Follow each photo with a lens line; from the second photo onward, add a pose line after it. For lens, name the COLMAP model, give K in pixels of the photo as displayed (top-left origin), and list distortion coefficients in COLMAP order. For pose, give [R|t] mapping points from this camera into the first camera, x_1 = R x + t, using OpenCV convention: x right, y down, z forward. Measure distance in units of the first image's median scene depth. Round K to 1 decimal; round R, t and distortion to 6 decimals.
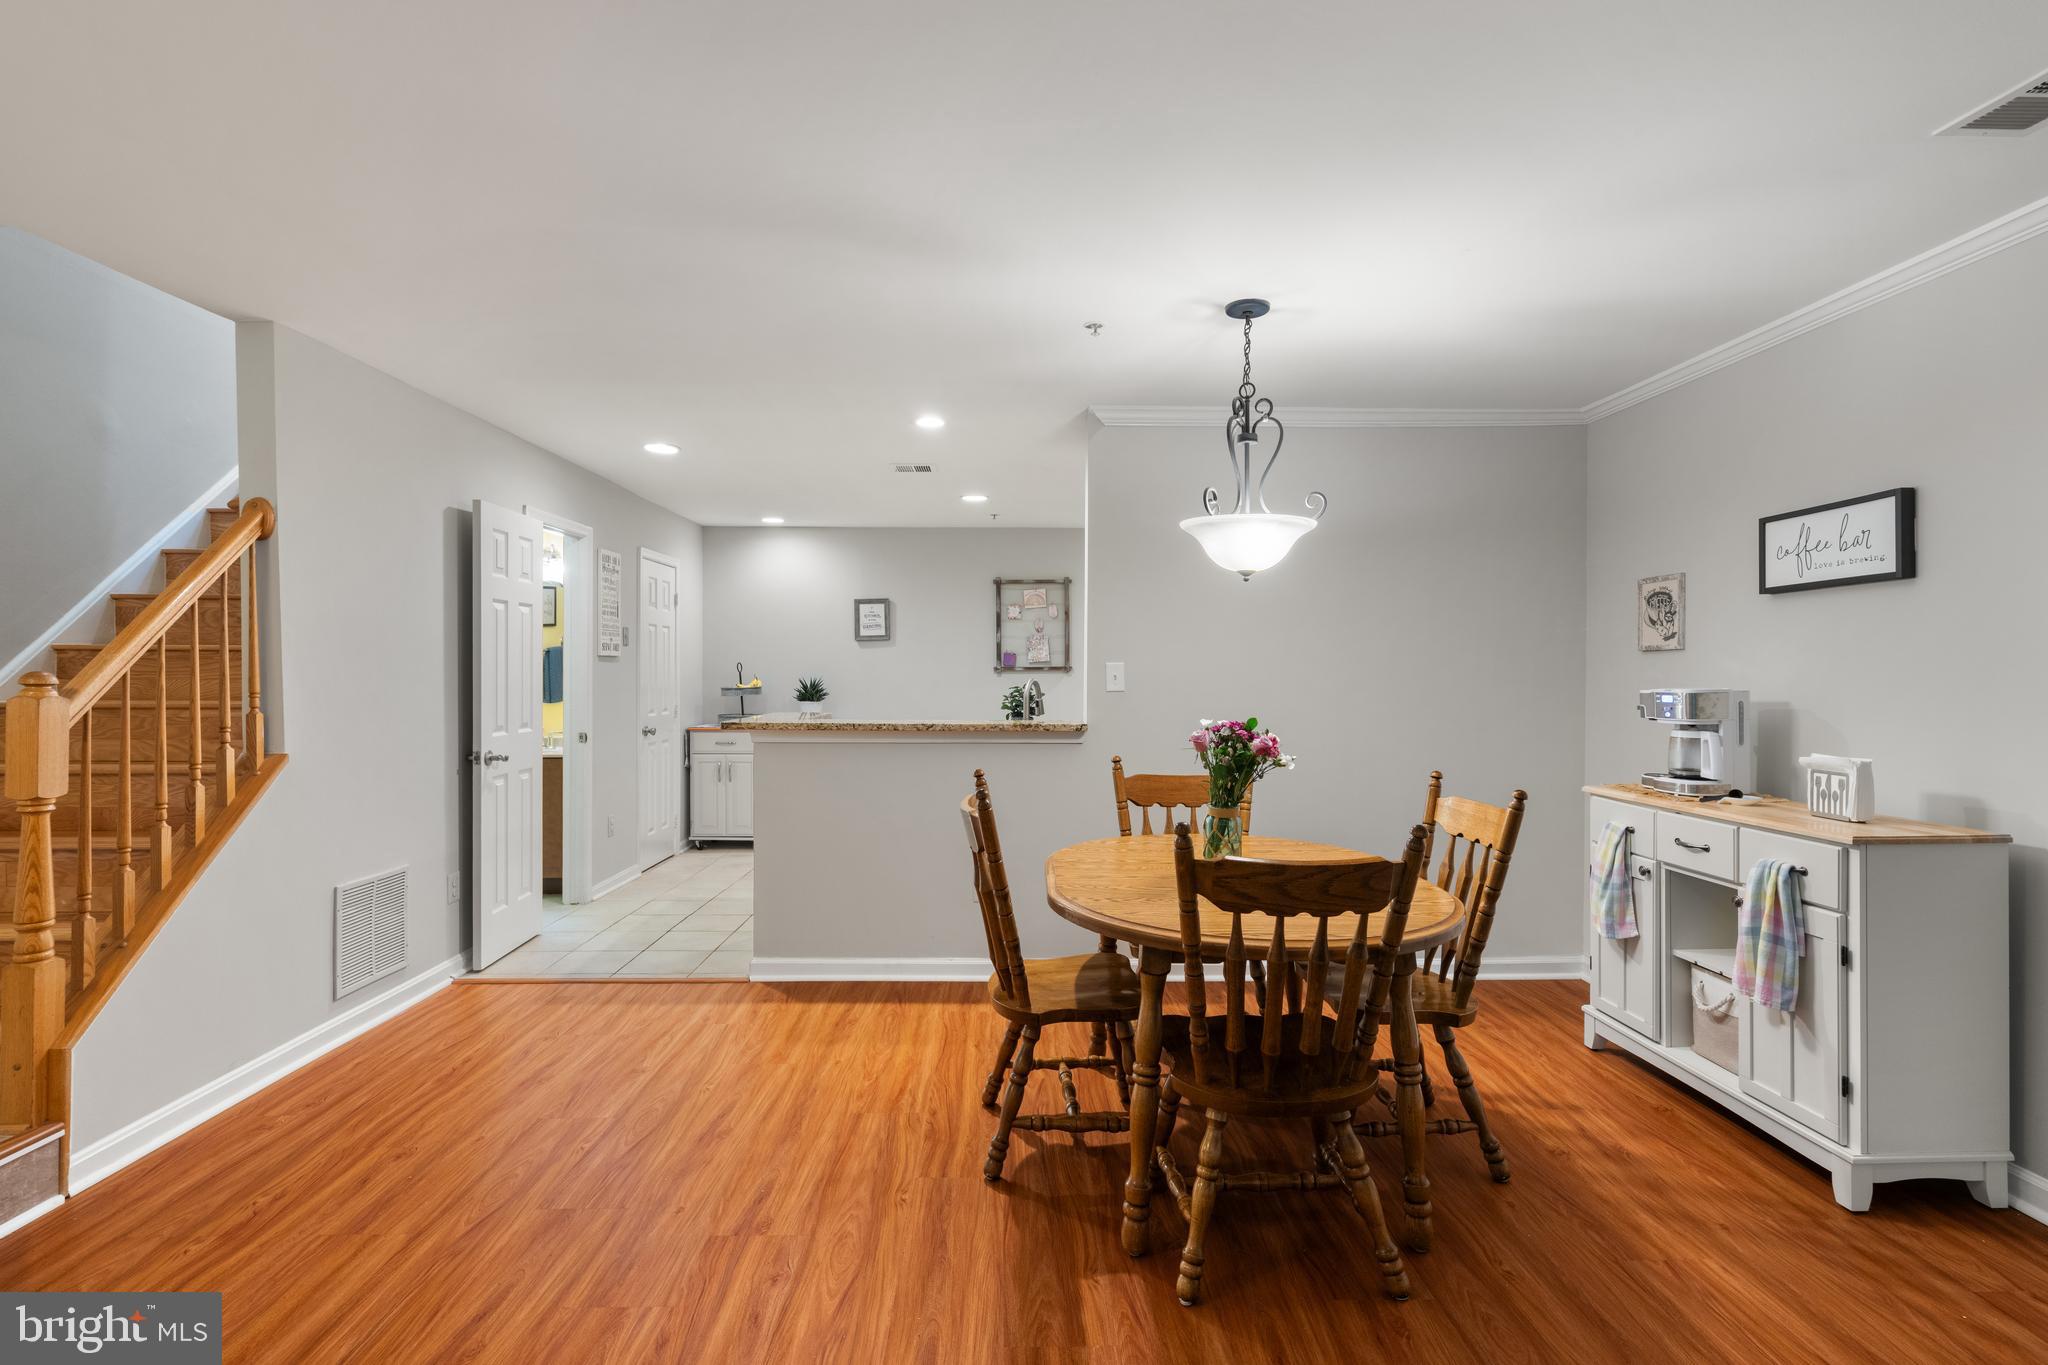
lens RADIAL K [[947.7, 0, 1033.3], [0, 947.7, 681.4], [0, 0, 1]] dist [-0.004340, 0.002647]
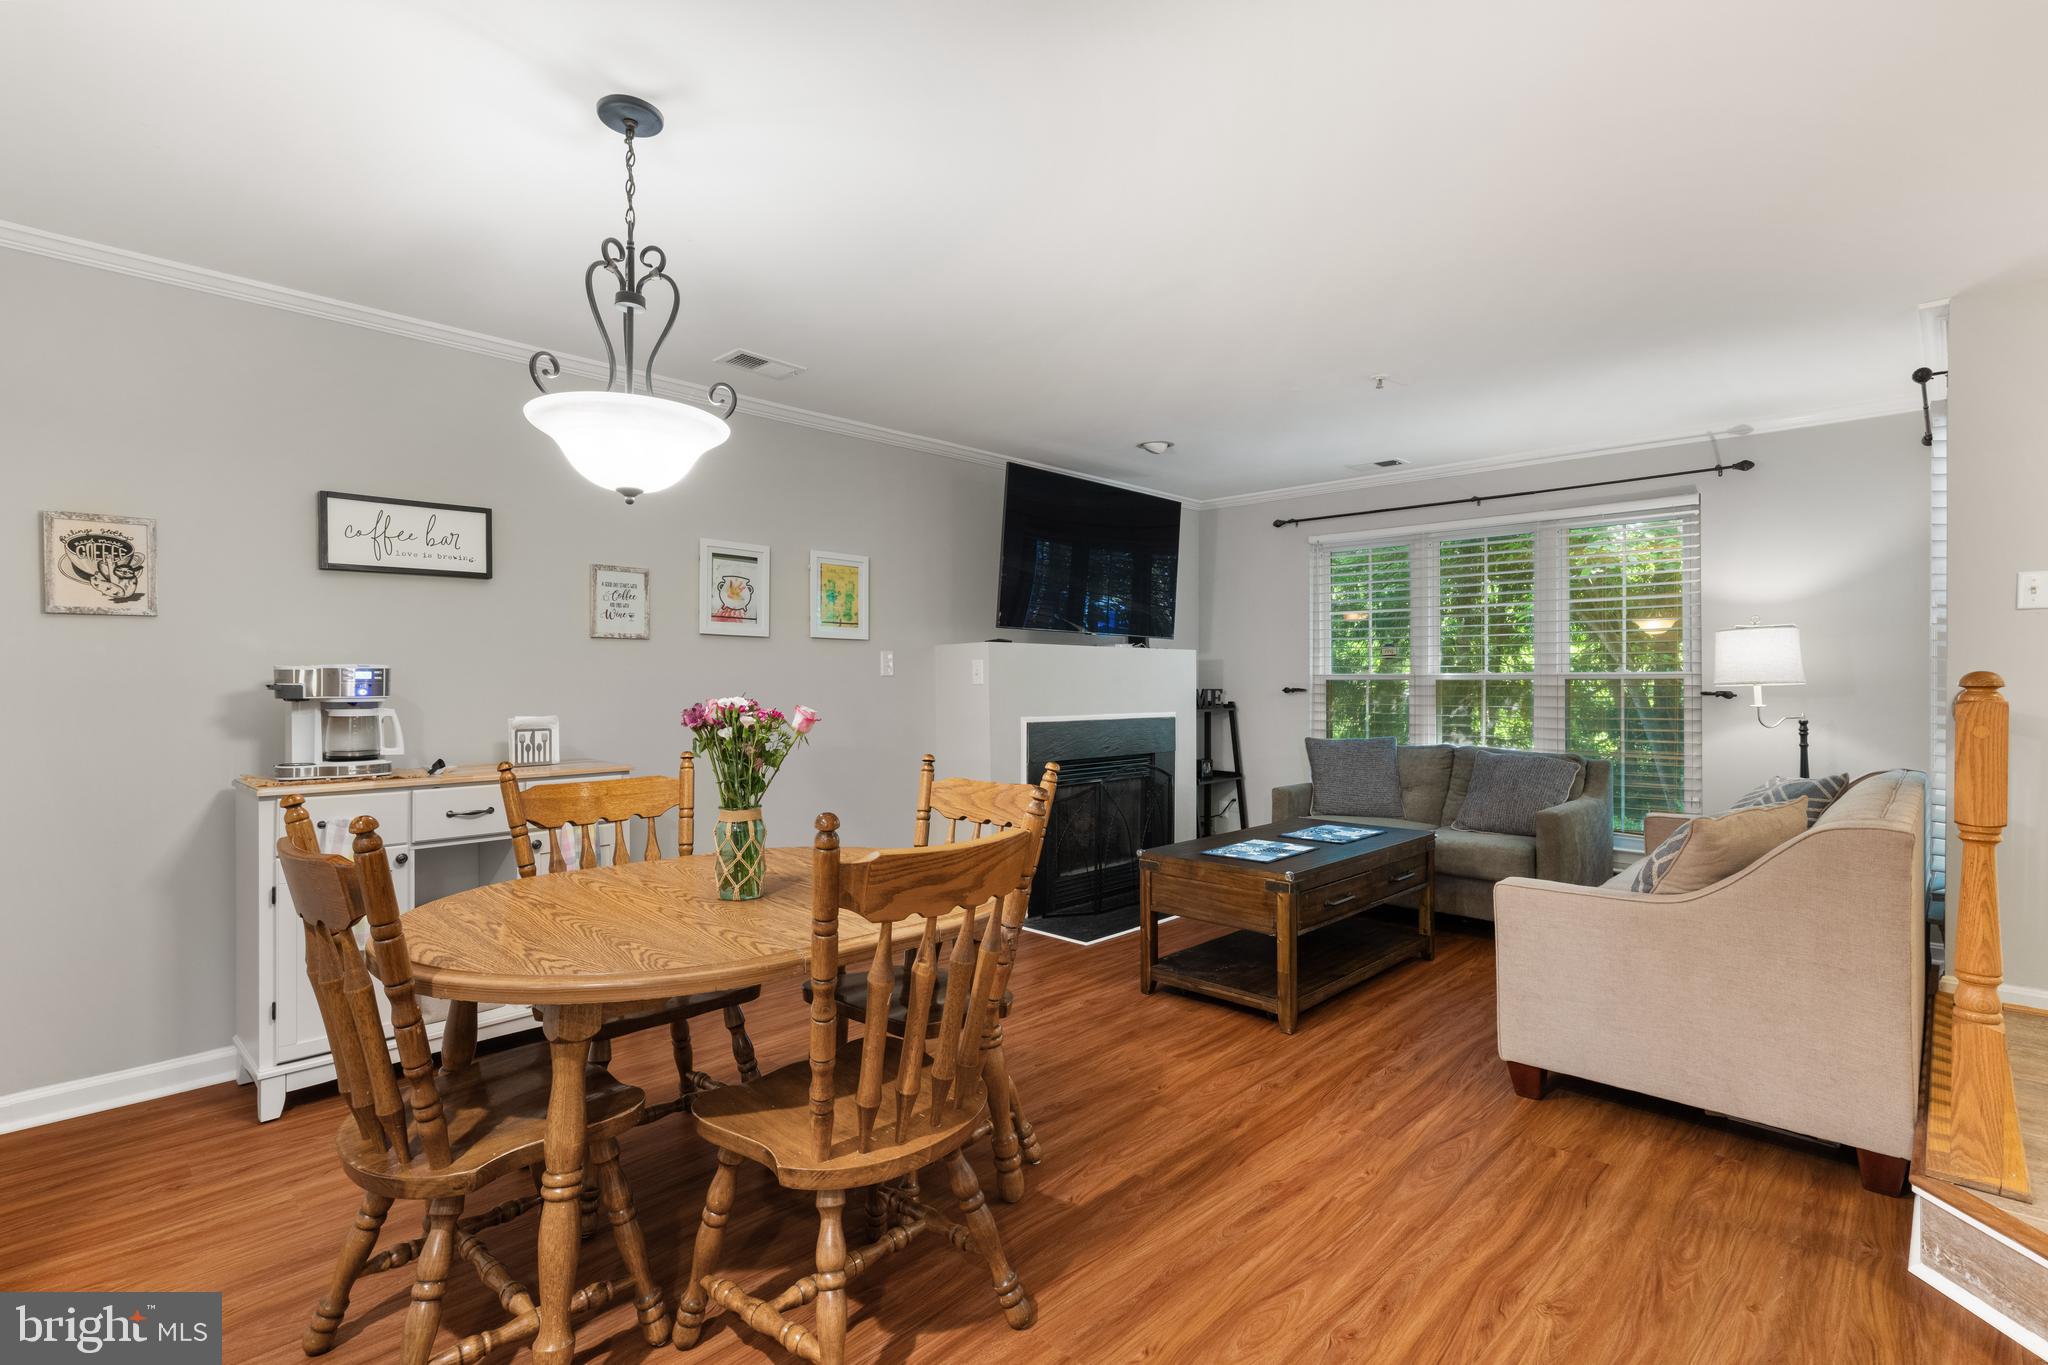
lens RADIAL K [[968.1, 0, 1022.1], [0, 968.1, 682.9], [0, 0, 1]] dist [-0.000429, 0.001657]
pose [[-0.696513, -0.001872, 0.717542, -0.501297], [0.005719, 0.999950, 0.008159, 0.023976], [-0.717522, 0.009786, -0.696467, 1.315401]]
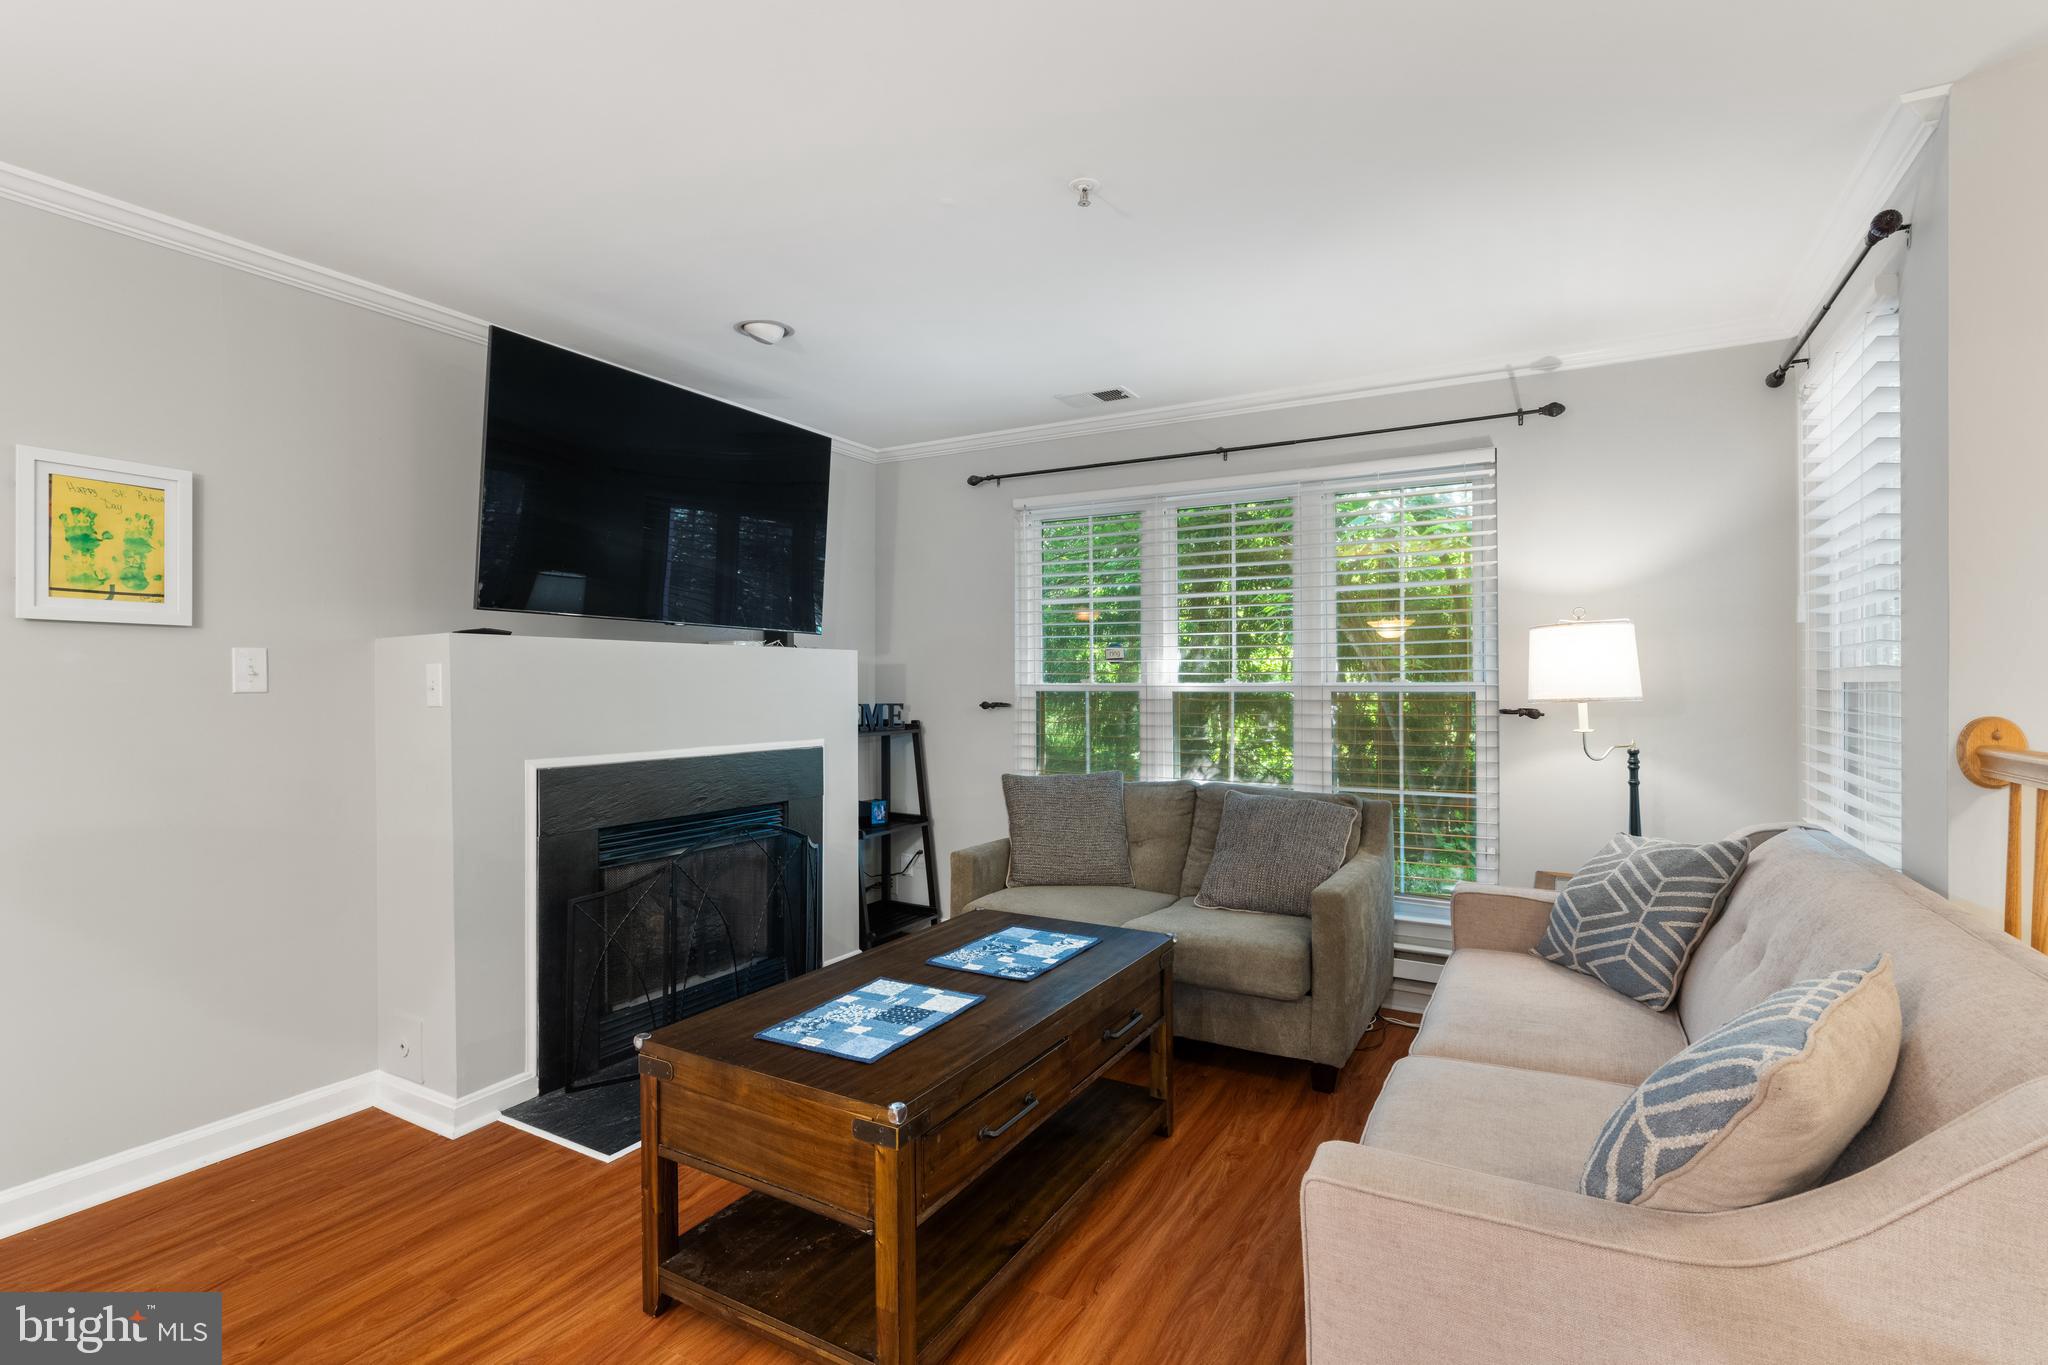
lens RADIAL K [[968.1, 0, 1019.8], [0, 968.1, 679.5], [0, 0, 1]] dist [-0.000429, 0.001657]
pose [[-0.852160, 0.002538, 0.523275, -0.242757], [0.005579, 0.999975, 0.004235, 0.011948], [-0.523251, 0.006528, -0.852154, 0.705962]]
